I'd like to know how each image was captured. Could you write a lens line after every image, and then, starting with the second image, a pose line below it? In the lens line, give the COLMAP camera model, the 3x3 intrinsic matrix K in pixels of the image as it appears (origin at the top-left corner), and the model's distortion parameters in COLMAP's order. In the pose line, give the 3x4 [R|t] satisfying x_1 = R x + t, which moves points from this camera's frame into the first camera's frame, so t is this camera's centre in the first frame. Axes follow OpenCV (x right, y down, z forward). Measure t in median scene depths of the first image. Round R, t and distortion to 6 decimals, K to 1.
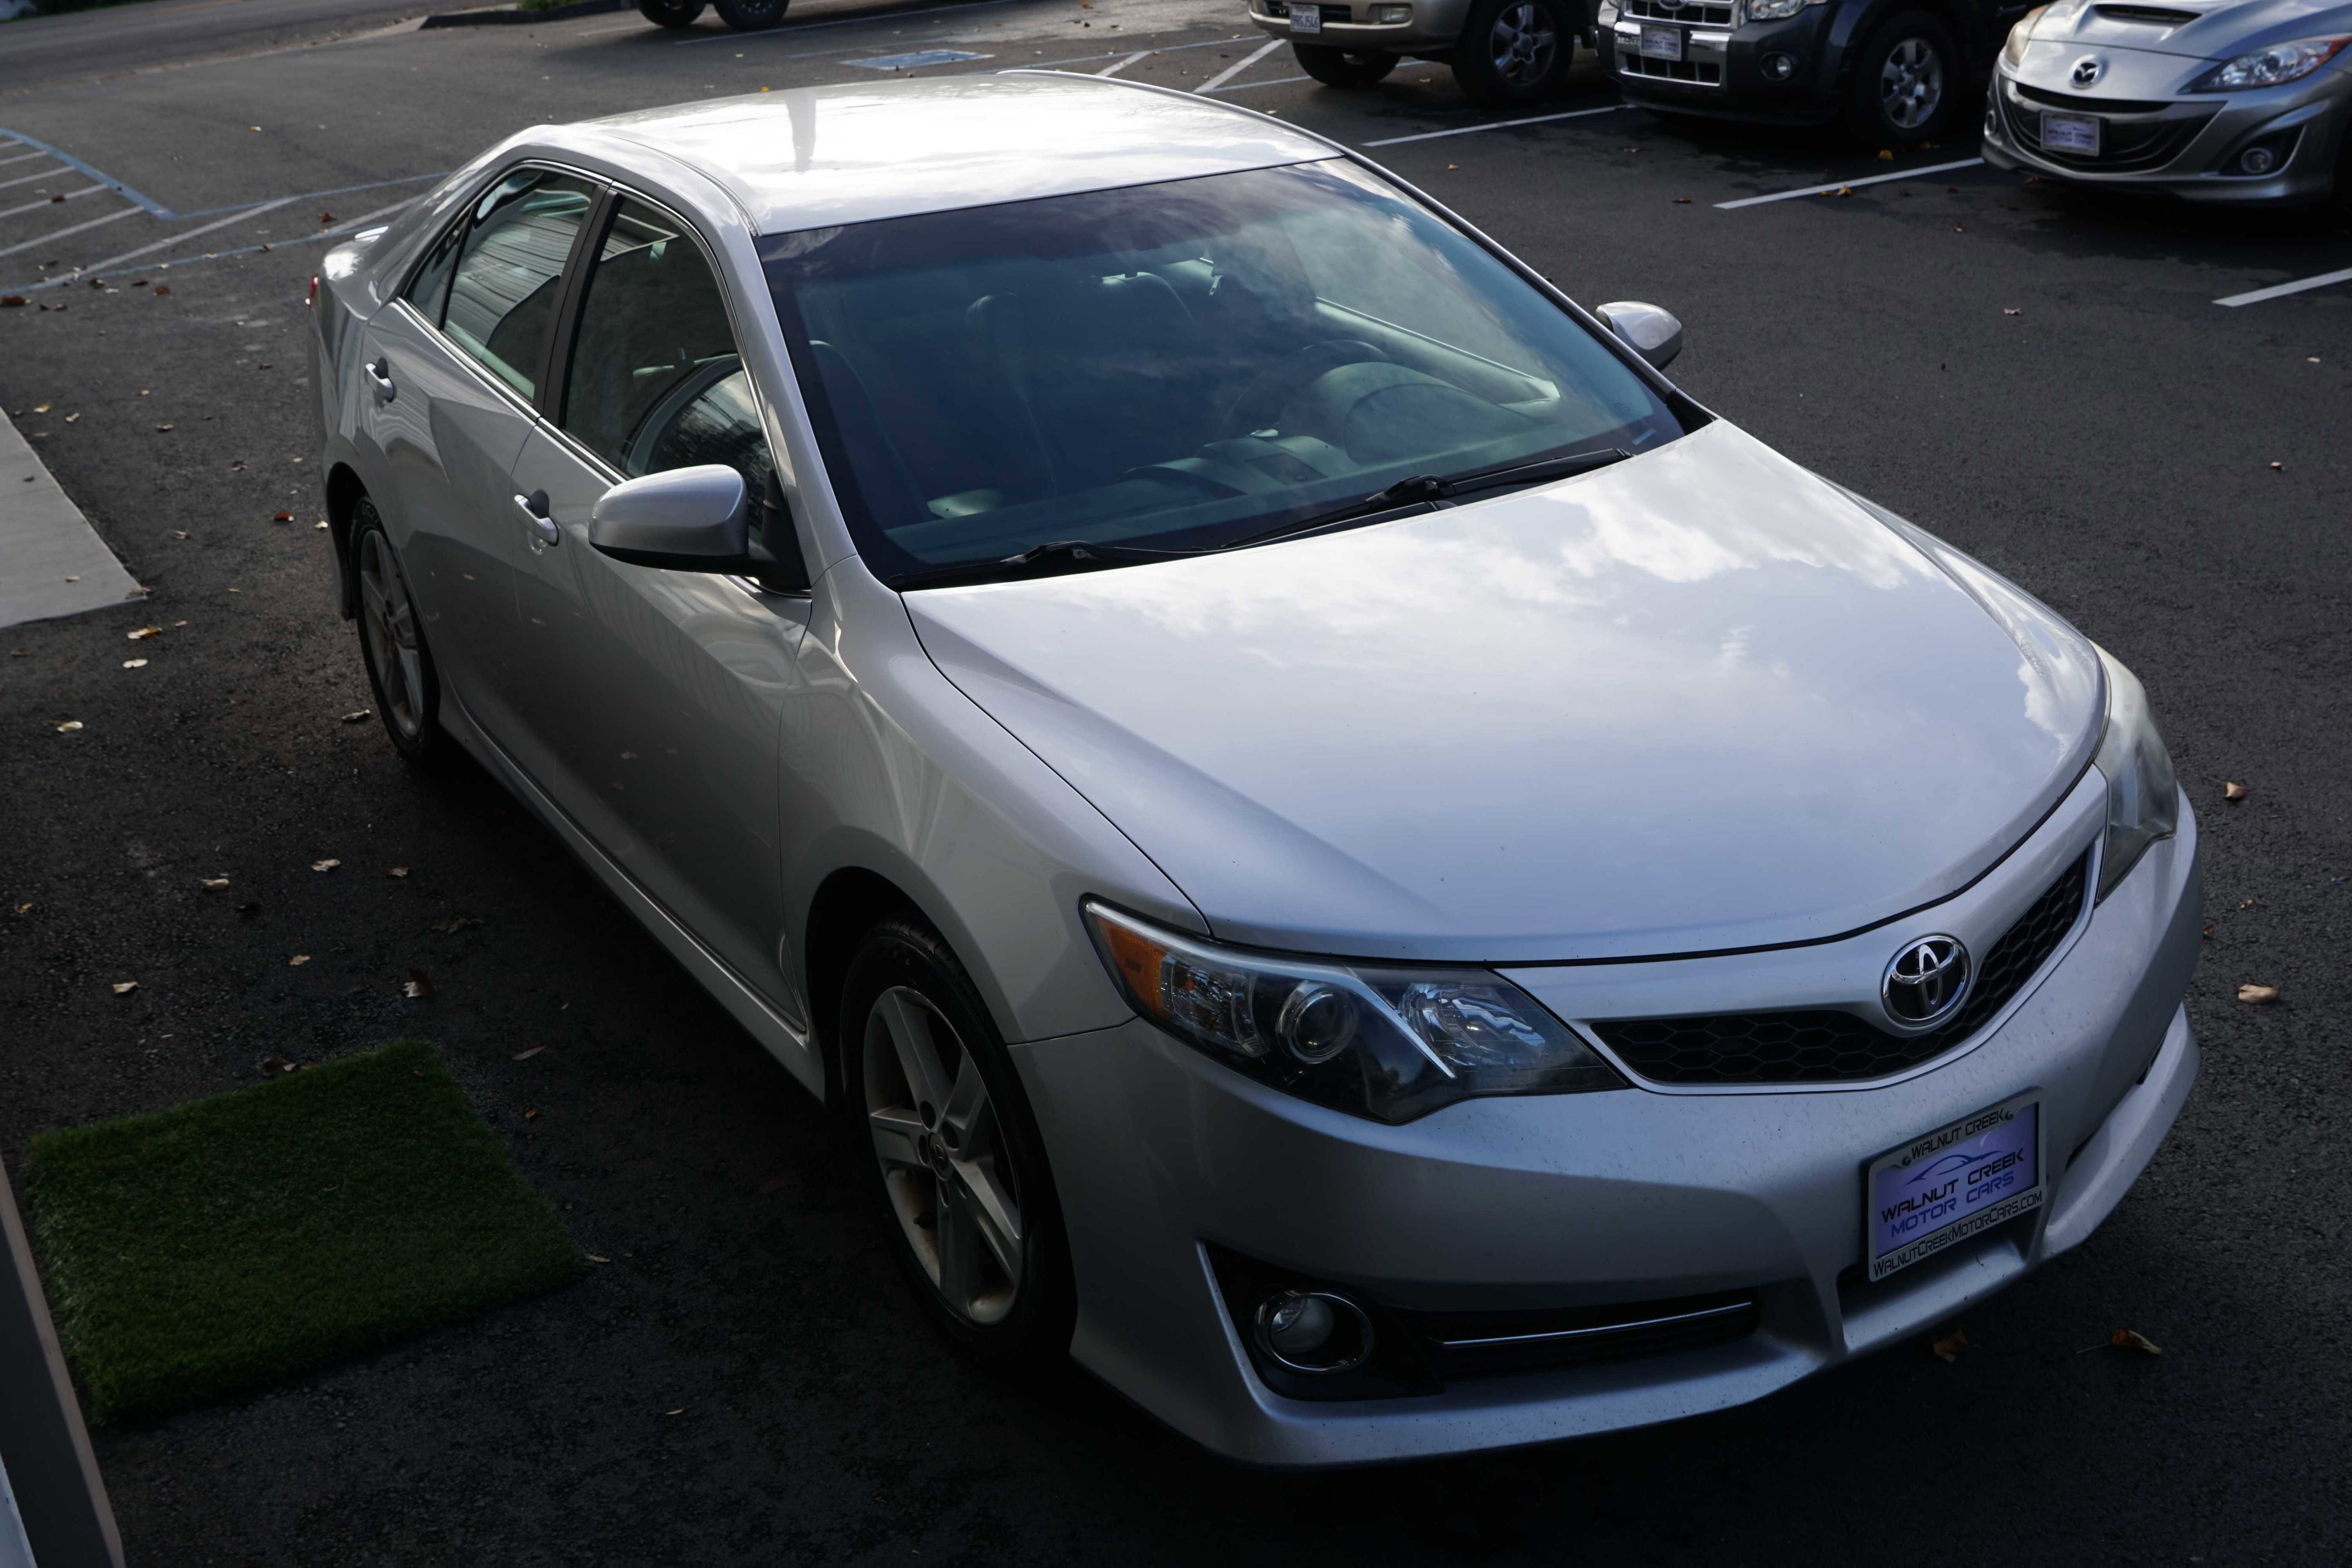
lens RADIAL K [[2529.8, 0, 1186.7], [0, 2529.8, 785.9], [0, 0, 1]] dist [-0.140465, 0.096786]
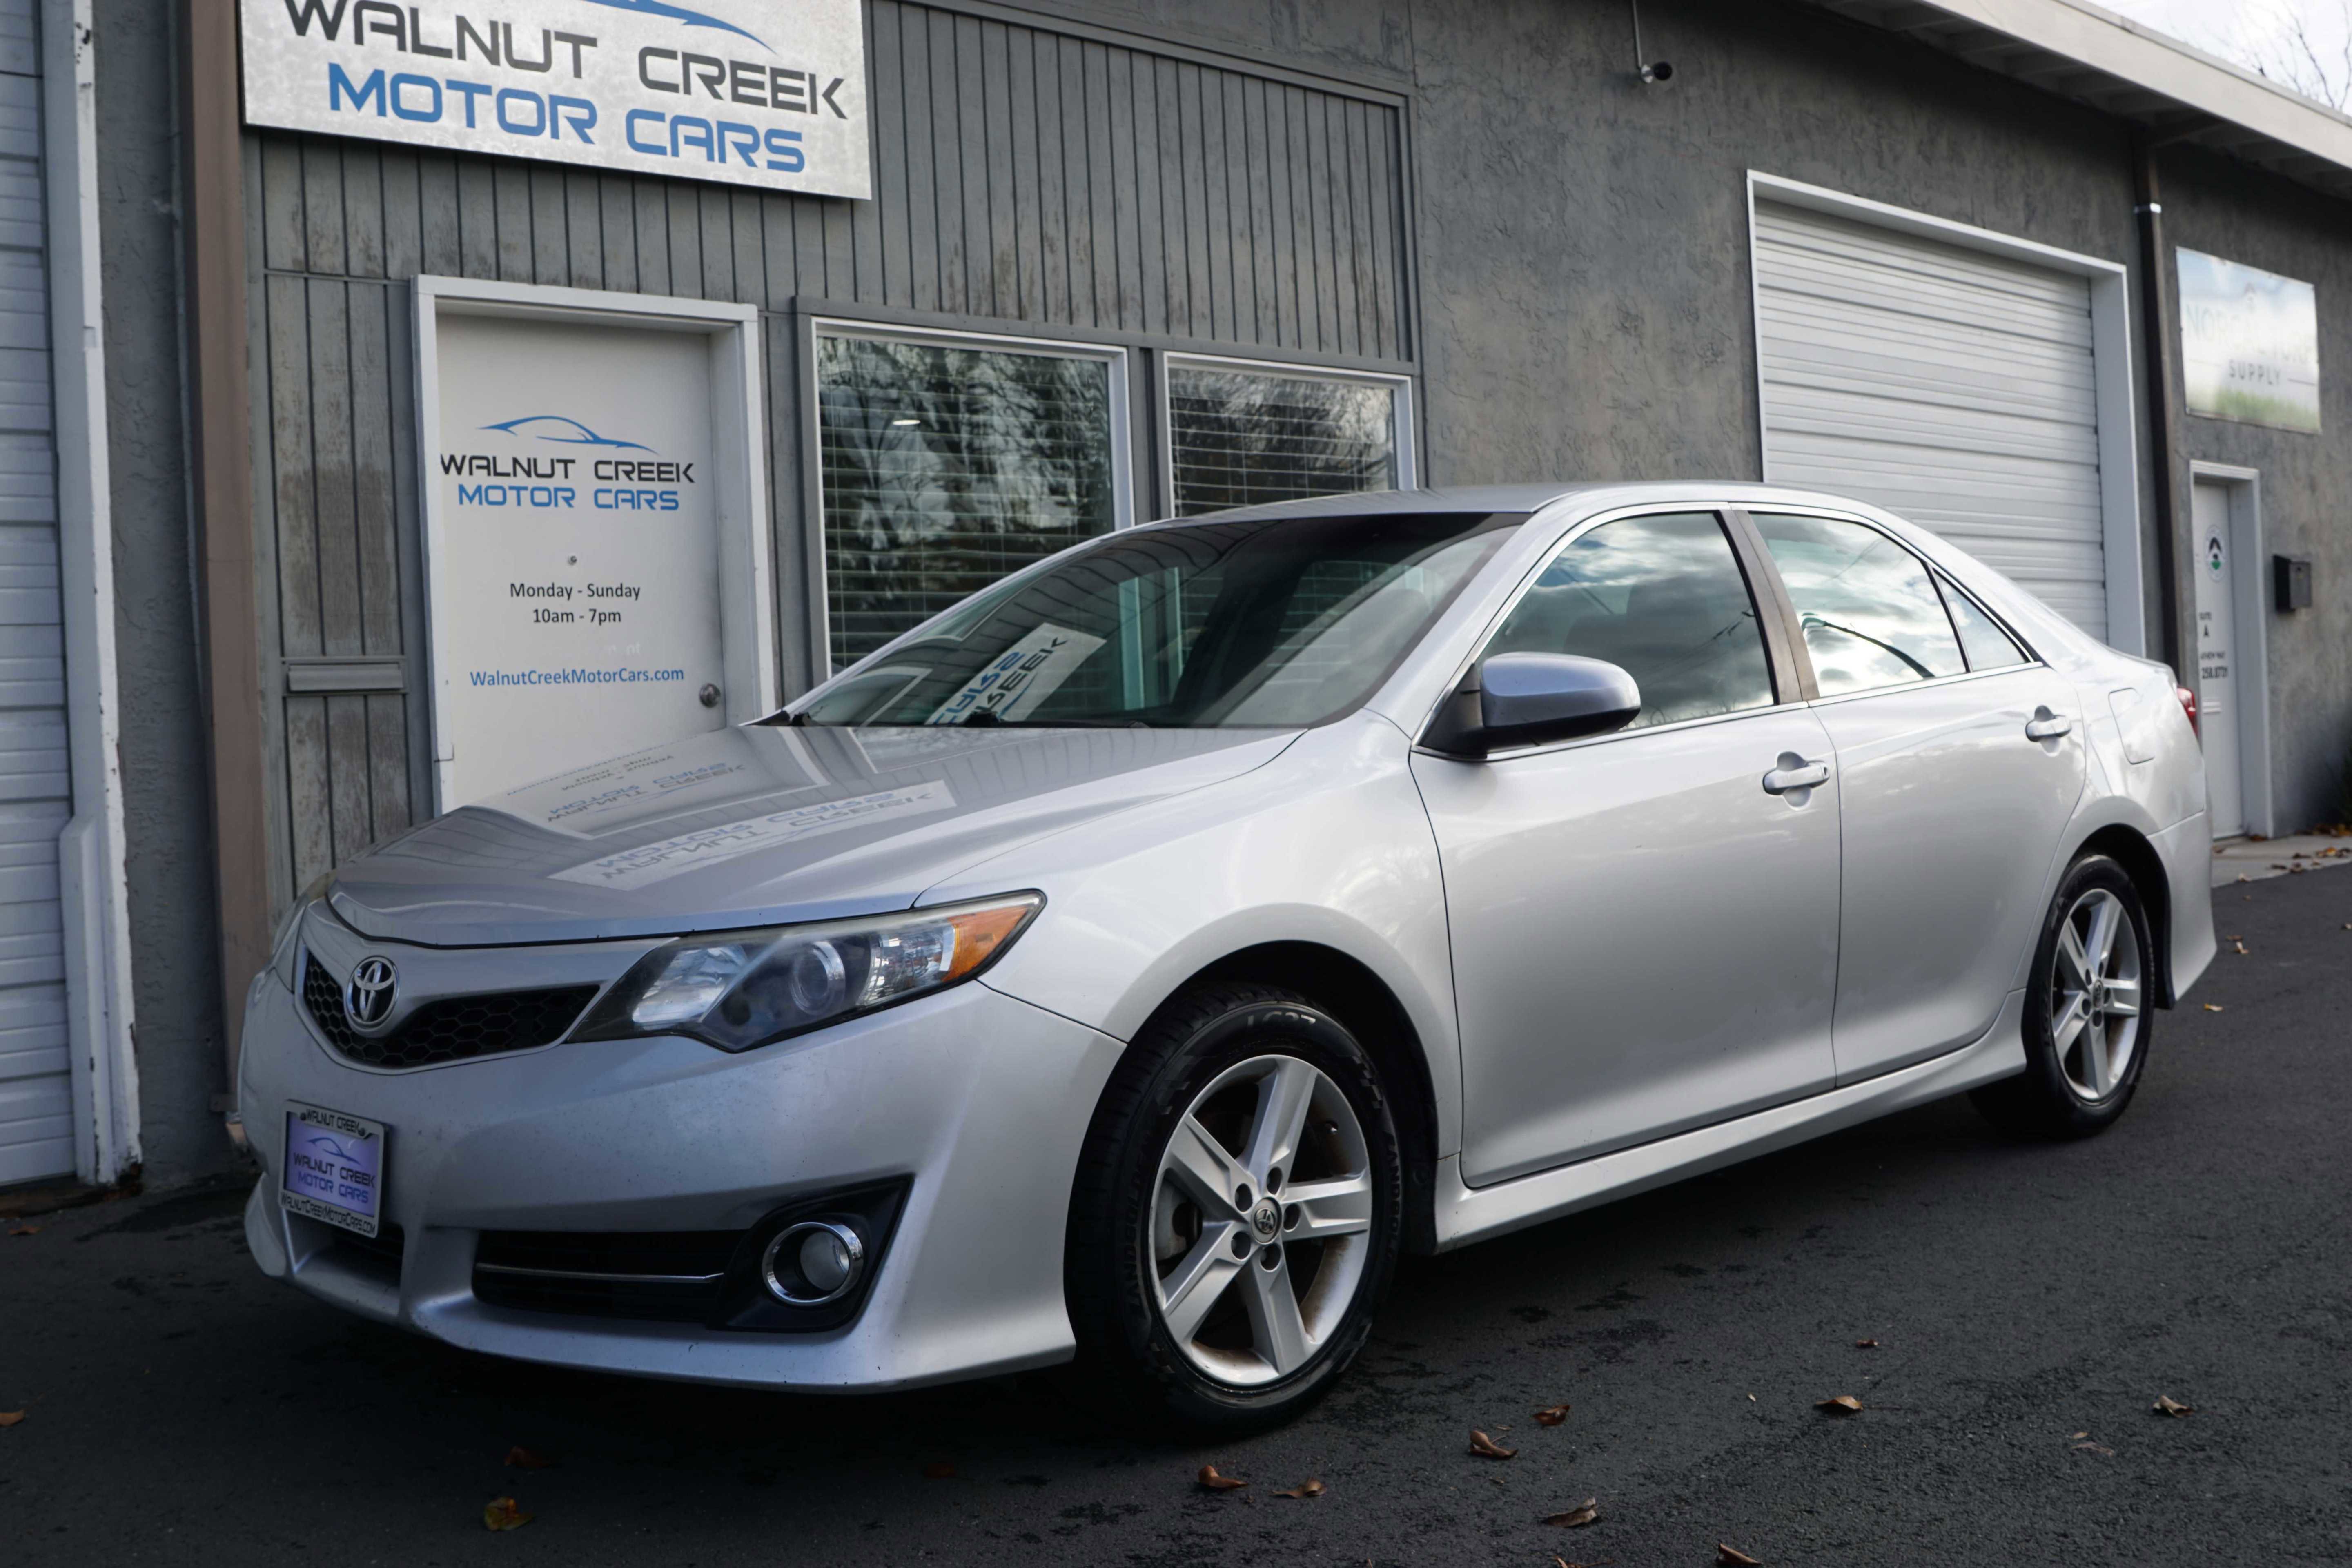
lens RADIAL K [[2529.8, 0, 1186.7], [0, 2529.8, 785.9], [0, 0, 1]] dist [-0.140465, 0.096786]
pose [[0.239210, 0.085049, -0.967236, 1.382343], [-0.353767, 0.935319, -0.005249, -0.132262], [0.904228, 0.343431, 0.253825, 0.910398]]
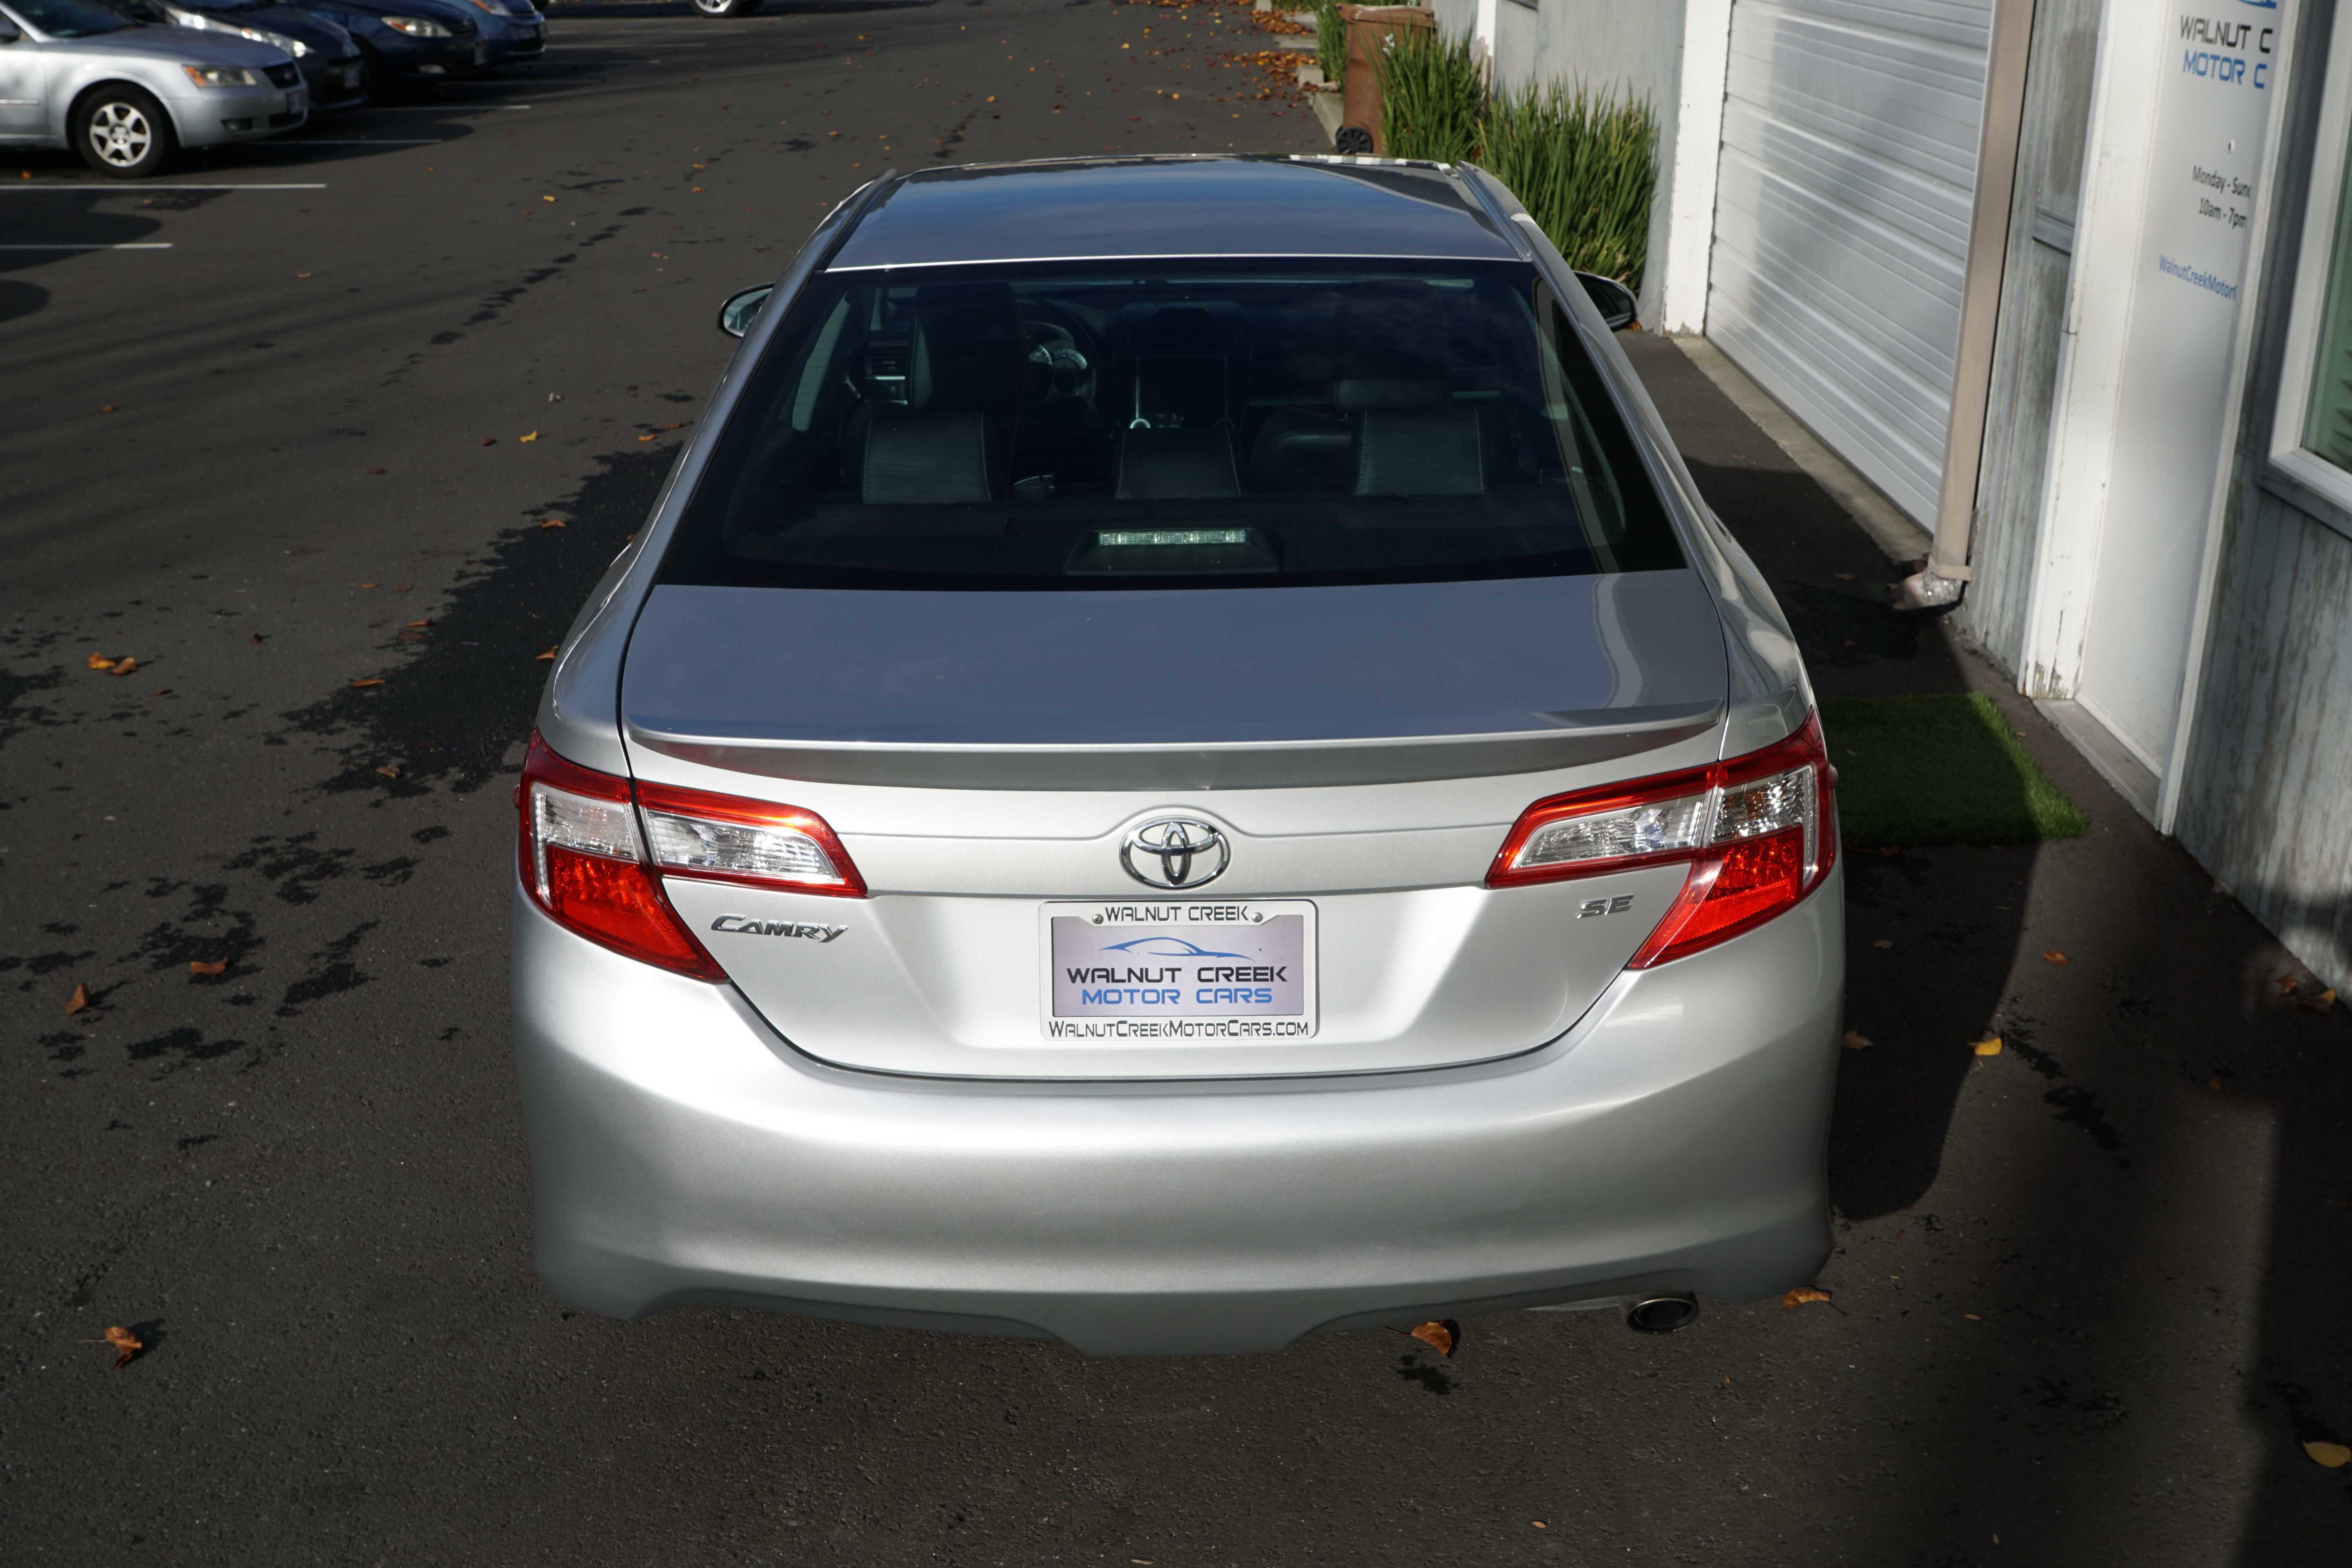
lens RADIAL K [[2529.8, 0, 1186.7], [0, 2529.8, 785.9], [0, 0, 1]] dist [-0.140465, 0.096786]
pose [[-0.849036, -0.129076, 0.512324, -0.912943], [0.244822, 0.763186, 0.598005, -0.948443], [-0.468187, 0.633156, -0.616372, 2.491100]]
